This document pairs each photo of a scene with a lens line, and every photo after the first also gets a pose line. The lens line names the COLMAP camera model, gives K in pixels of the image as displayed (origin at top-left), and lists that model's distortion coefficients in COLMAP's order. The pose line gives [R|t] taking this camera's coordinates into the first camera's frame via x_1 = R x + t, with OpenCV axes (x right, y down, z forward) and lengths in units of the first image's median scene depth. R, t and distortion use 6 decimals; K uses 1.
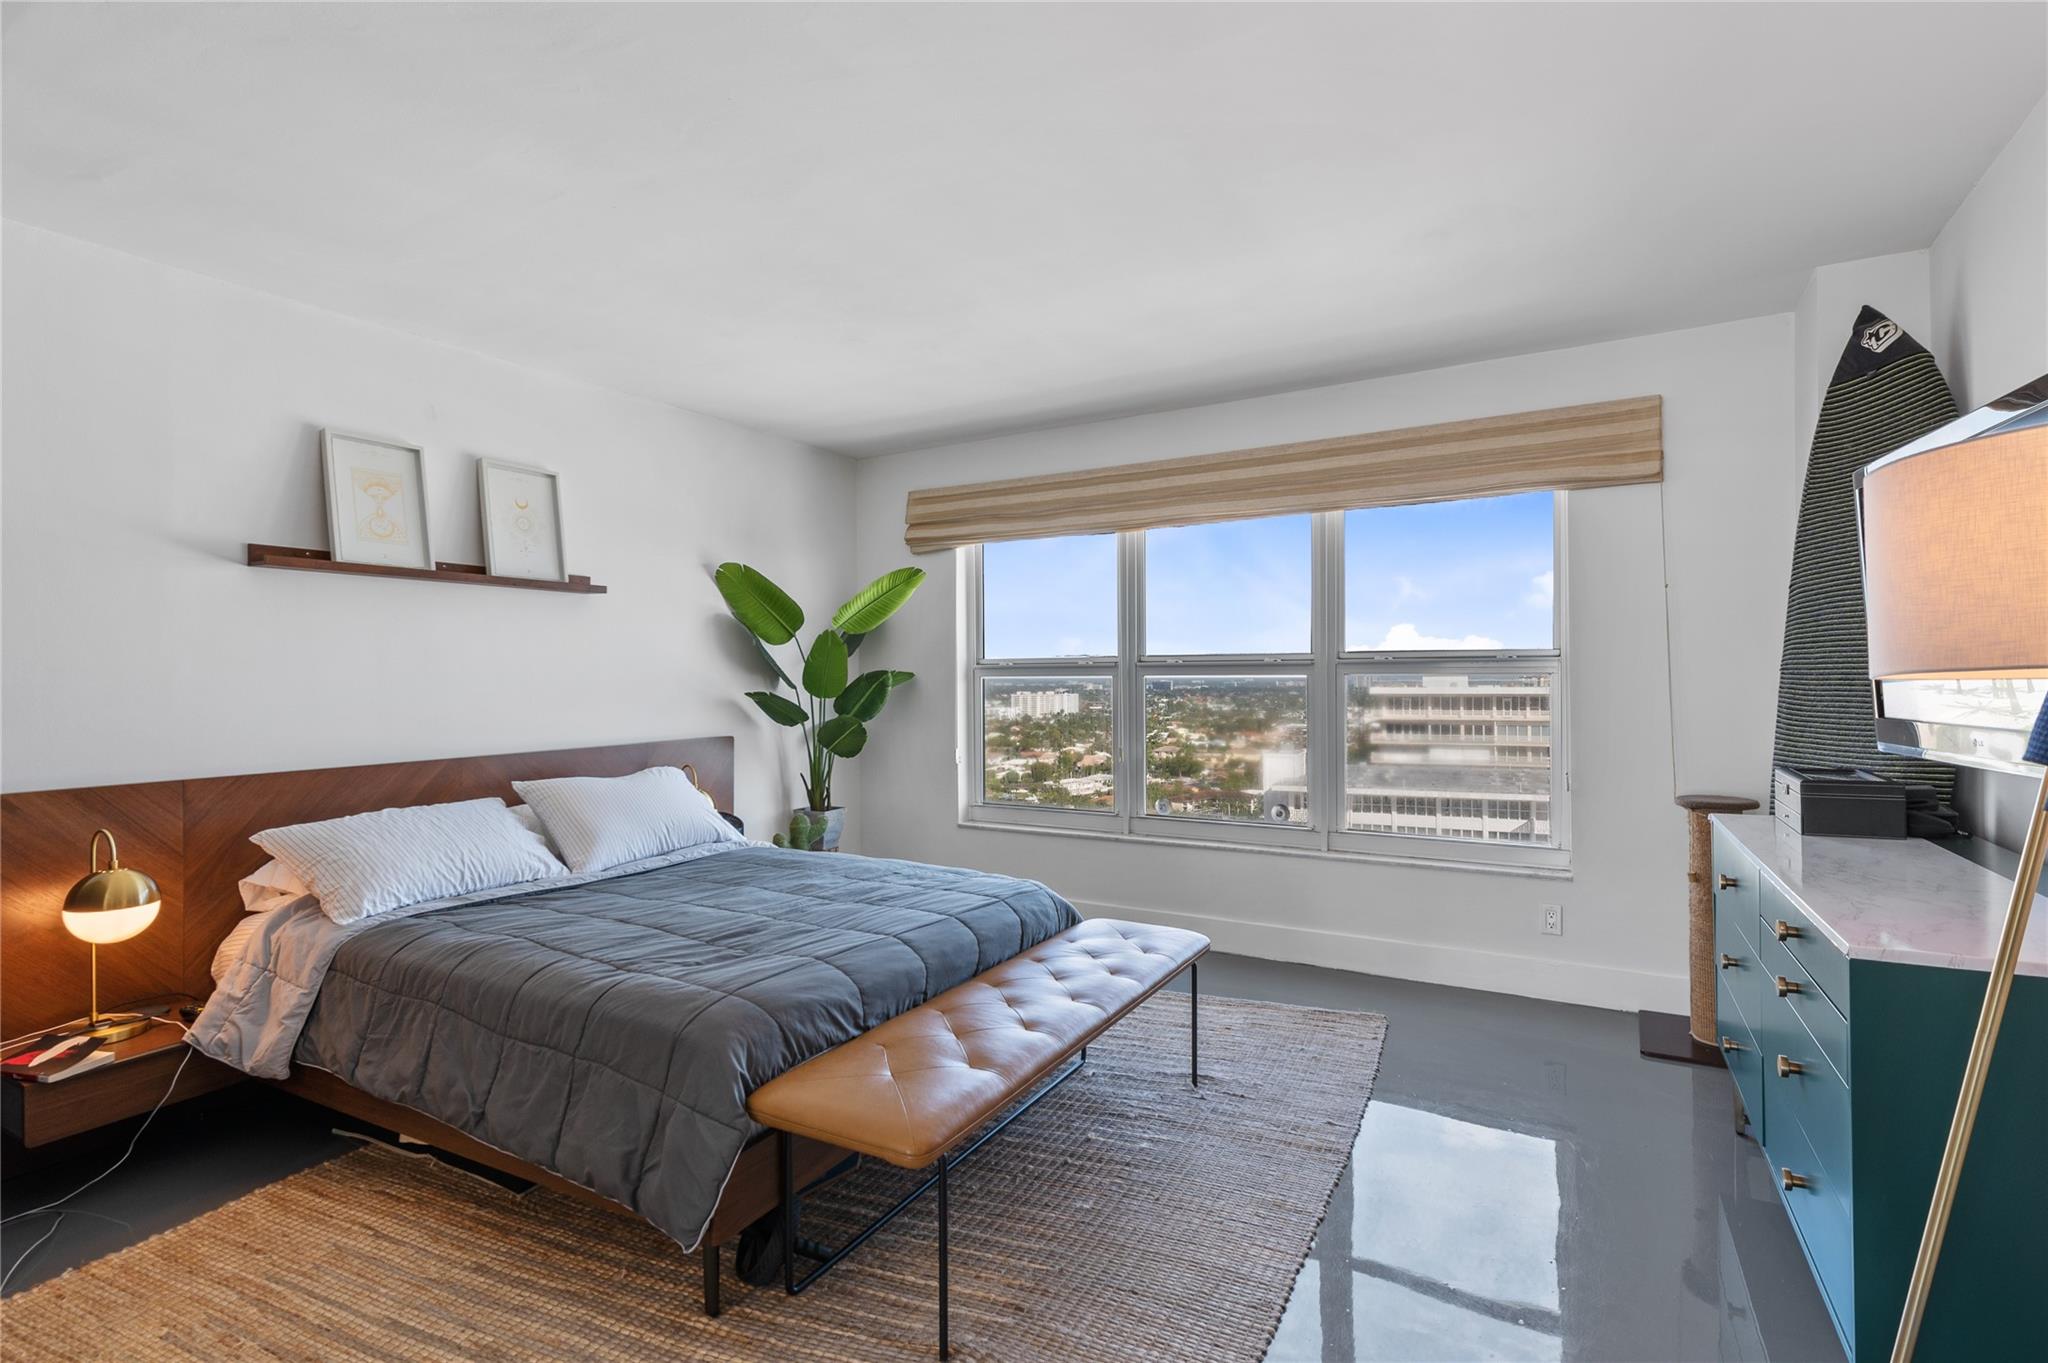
lens RADIAL K [[977.0, 0, 1020.9], [0, 977.0, 672.2], [0, 0, 1]] dist [0.020623, -0.007449]
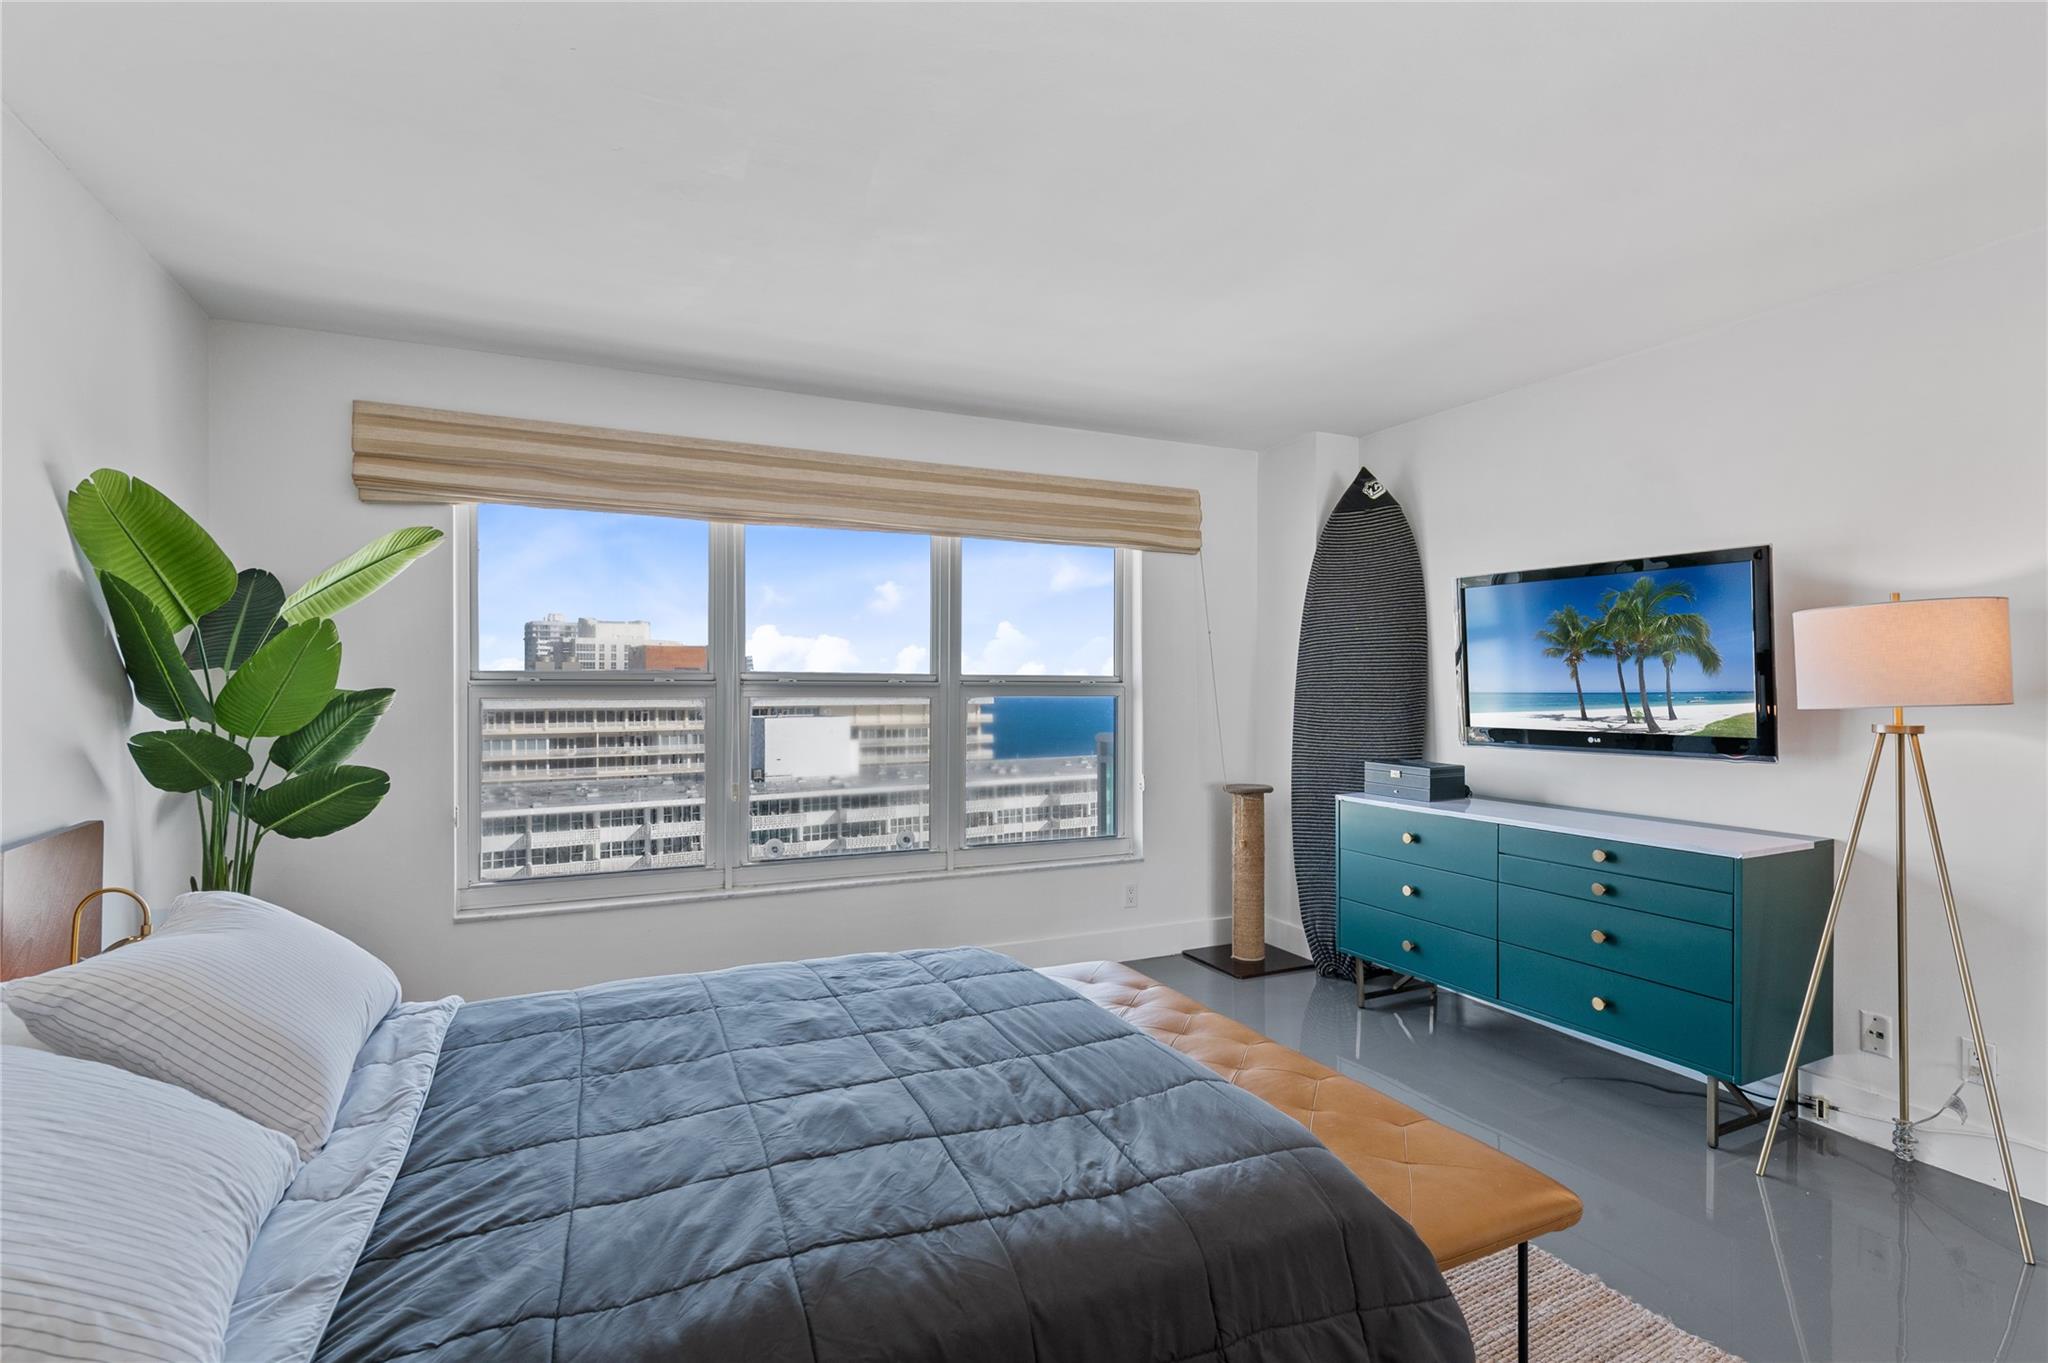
lens RADIAL K [[977.0, 0, 1026.3], [0, 977.0, 689.8], [0, 0, 1]] dist [0.020623, -0.007449]
pose [[0.558275, 0.004229, 0.829645, -0.447763], [-0.008252, 0.999966, 0.000456, -0.004784], [-0.829615, -0.007101, 0.558291, 0.334555]]
